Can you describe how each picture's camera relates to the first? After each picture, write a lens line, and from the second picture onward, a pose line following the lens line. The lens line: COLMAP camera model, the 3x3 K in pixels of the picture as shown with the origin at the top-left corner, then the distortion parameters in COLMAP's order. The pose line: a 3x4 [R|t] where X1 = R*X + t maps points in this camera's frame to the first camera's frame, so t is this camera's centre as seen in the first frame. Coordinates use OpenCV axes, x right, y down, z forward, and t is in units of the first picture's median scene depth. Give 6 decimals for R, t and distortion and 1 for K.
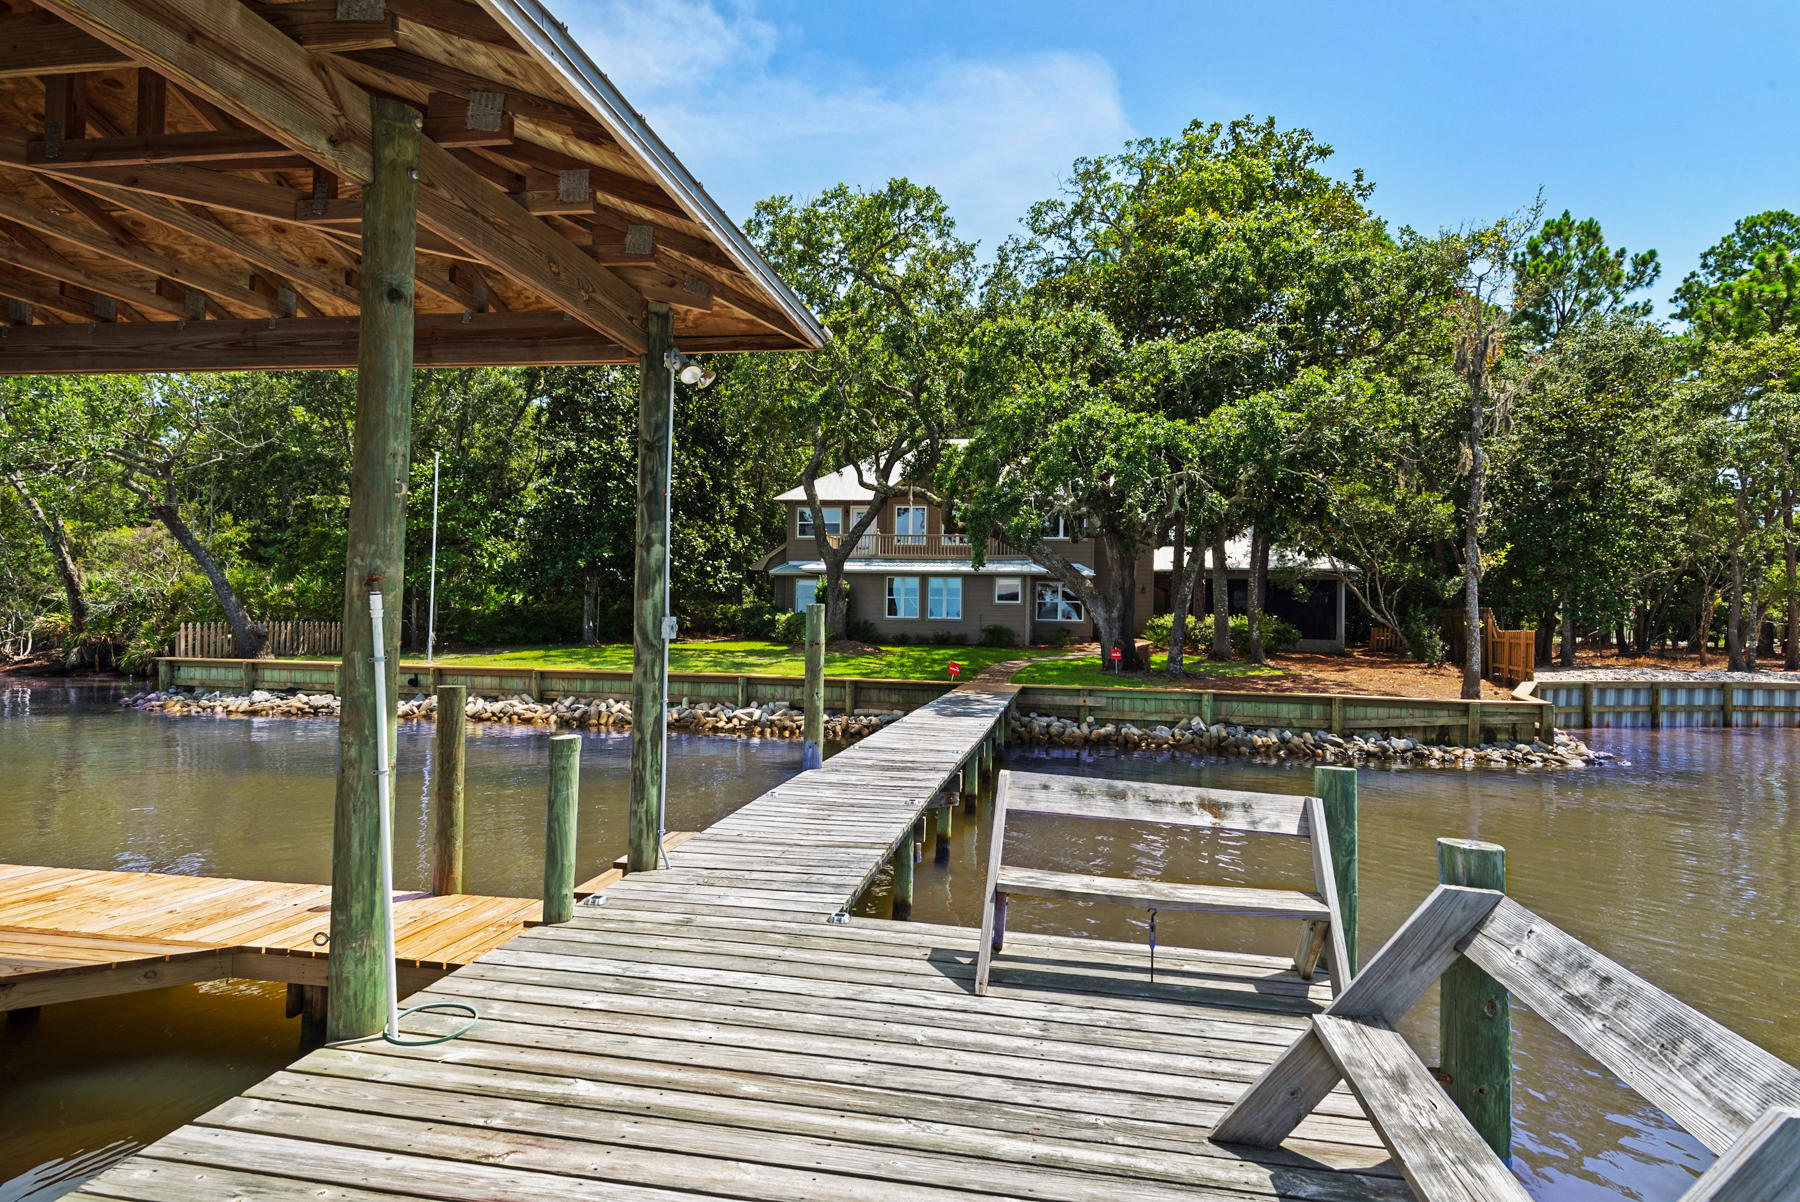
lens RADIAL K [[1003.0, 0, 900.0], [0, 1003.0, 601.0], [0, 0, 1]] dist [0.025122, -0.000163]
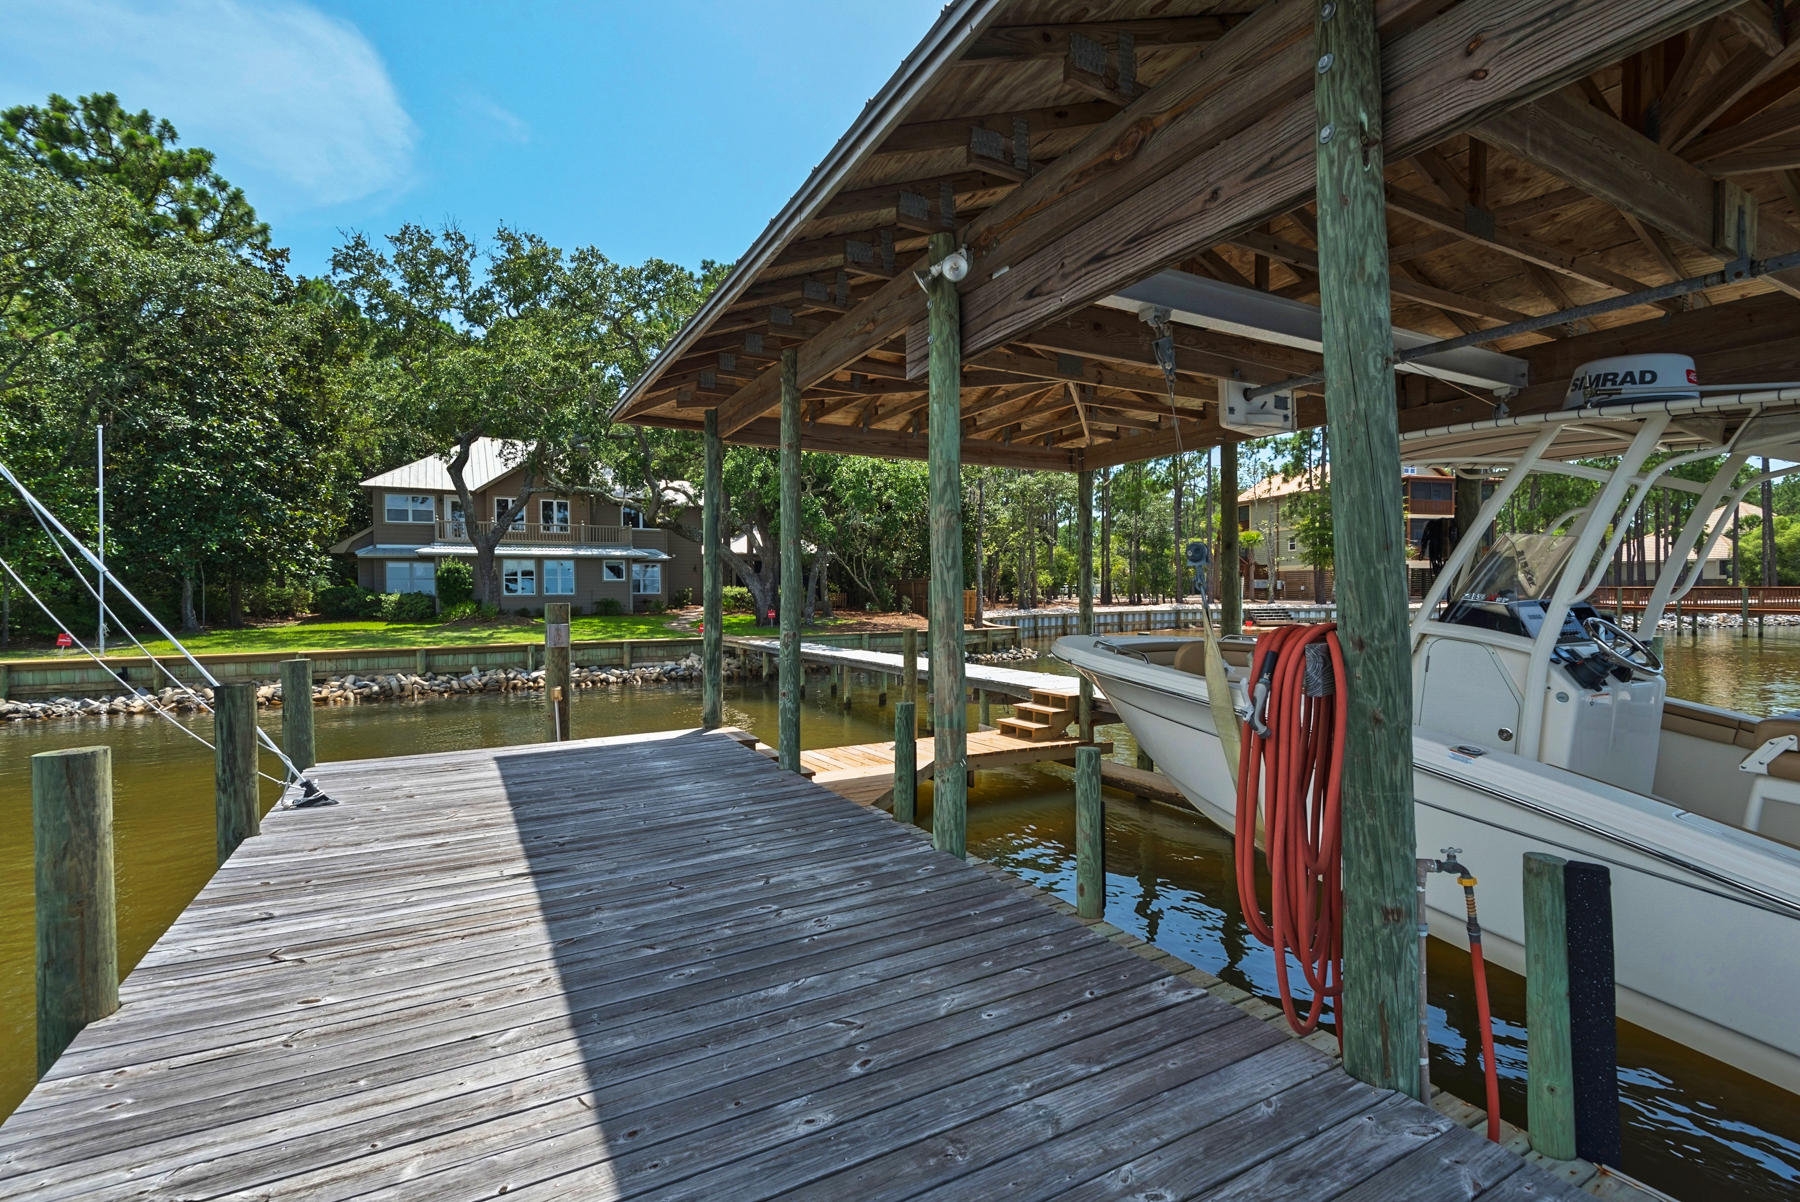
lens RADIAL K [[830.0, 0, 906.5], [0, 830.0, 606.5], [0, 0, 1]] dist [0.001473, 0.000198]
pose [[0.768214, -0.037916, 0.639070, -0.338550], [0.014905, 0.999033, 0.041356, -0.003459], [-0.640020, -0.022245, 0.768036, -0.033634]]
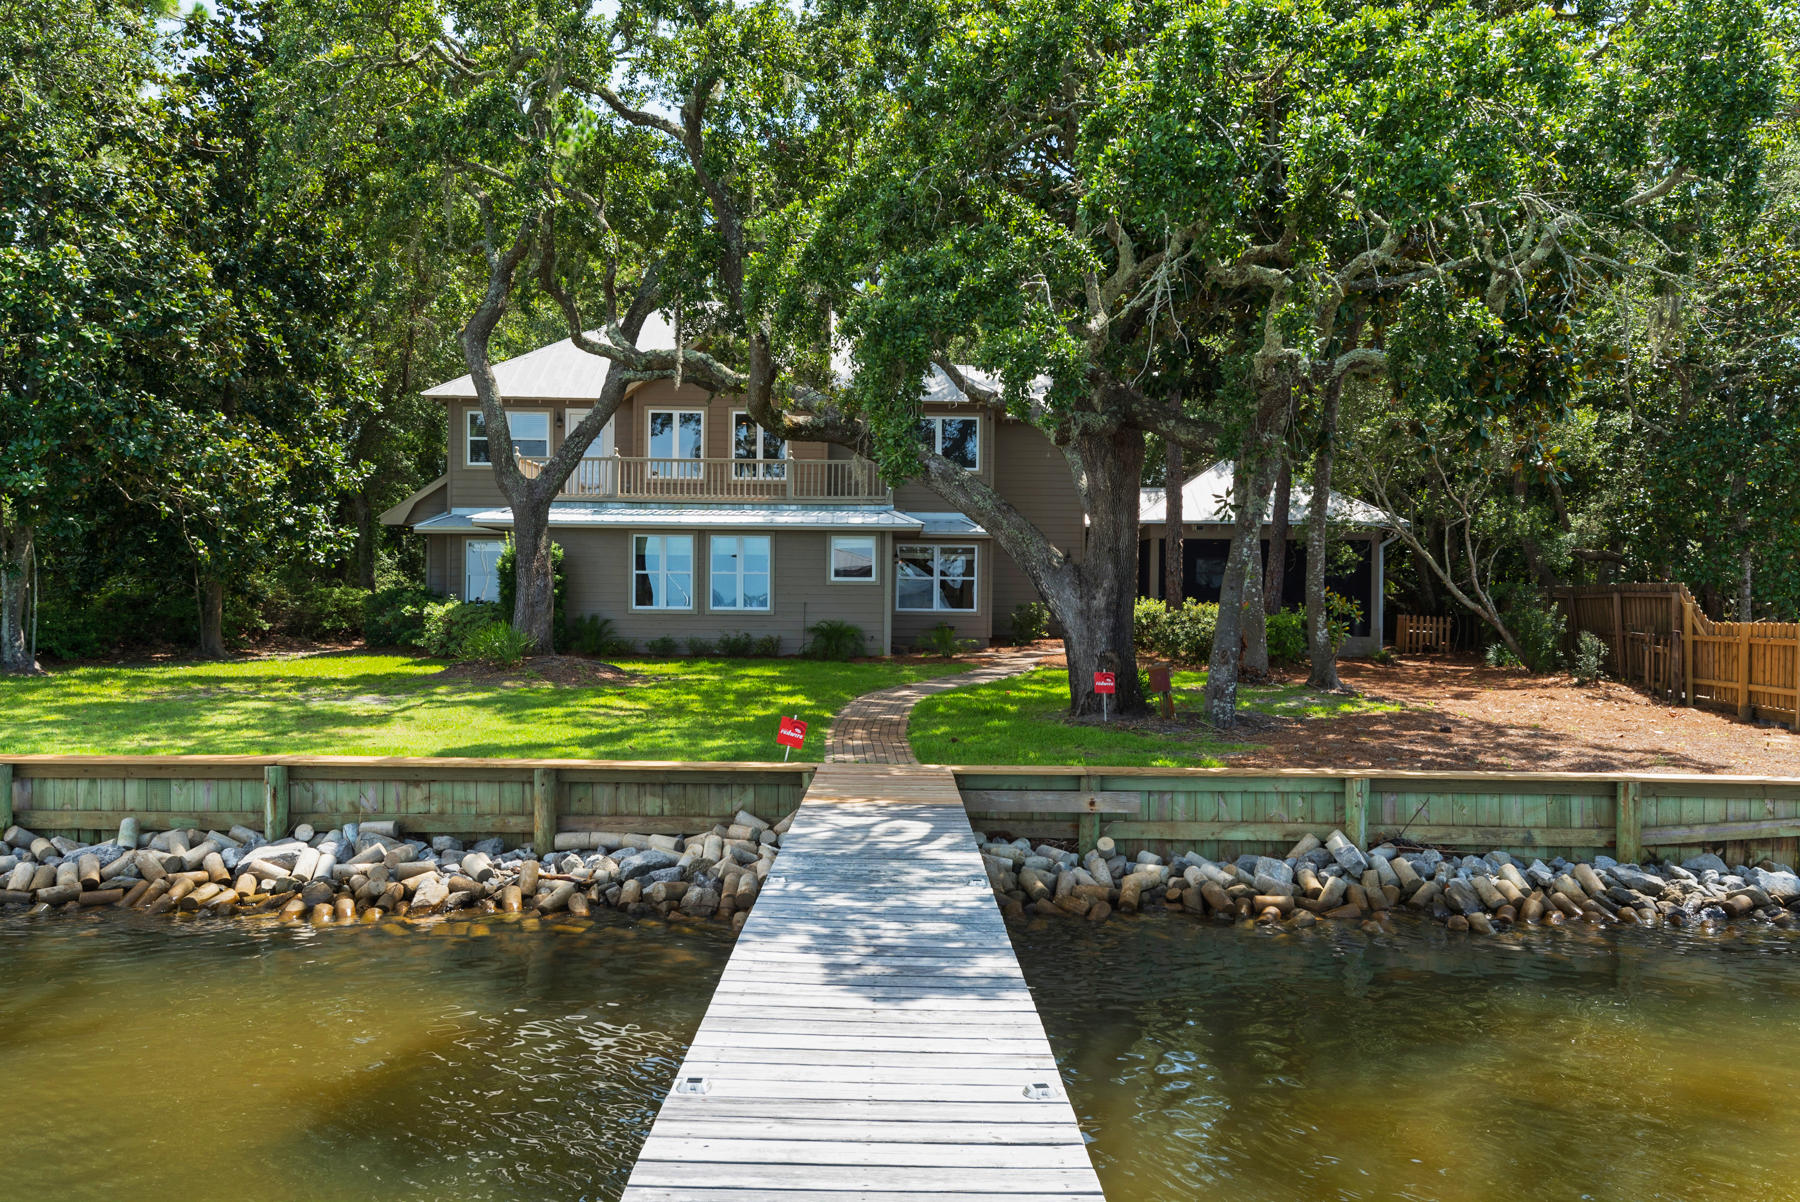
lens RADIAL K [[1342.7, 0, 900.0], [0, 1342.7, 601.0], [0, 0, 1]] dist [0.032331, -0.001572]
pose [[0.983655, -0.009927, 0.179792, -0.002793], [0.006929, 0.999826, 0.017294, 0.000468], [-0.179932, -0.015766, 0.983553, 0.311575]]
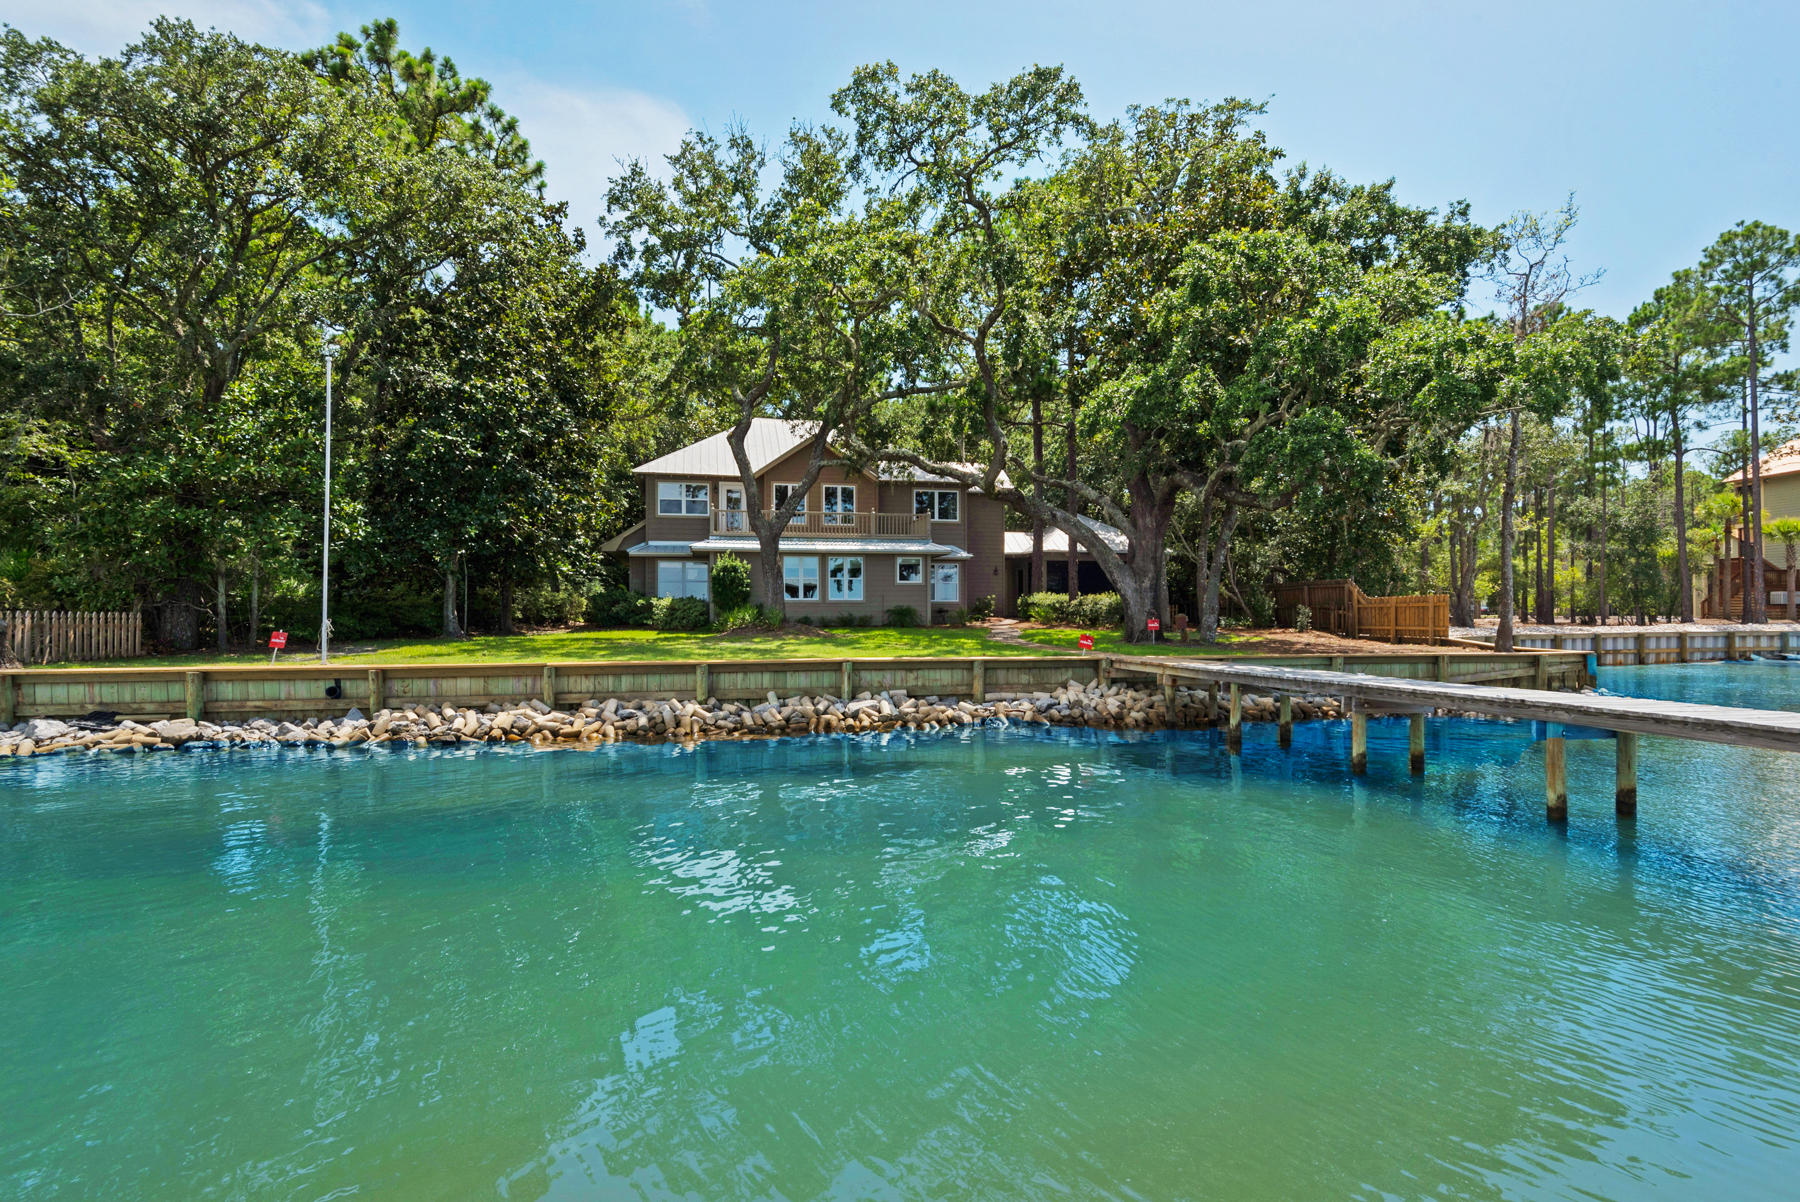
lens RADIAL K [[875.2, 0, 884.8], [0, 875.2, 606.5], [0, 0, 1]] dist [0.025949, -0.015235]
pose [[0.924737, -0.018078, 0.380176, -0.300659], [0.014717, 0.999823, 0.011745, 0.018050], [-0.380321, -0.005266, 0.924839, 0.261496]]
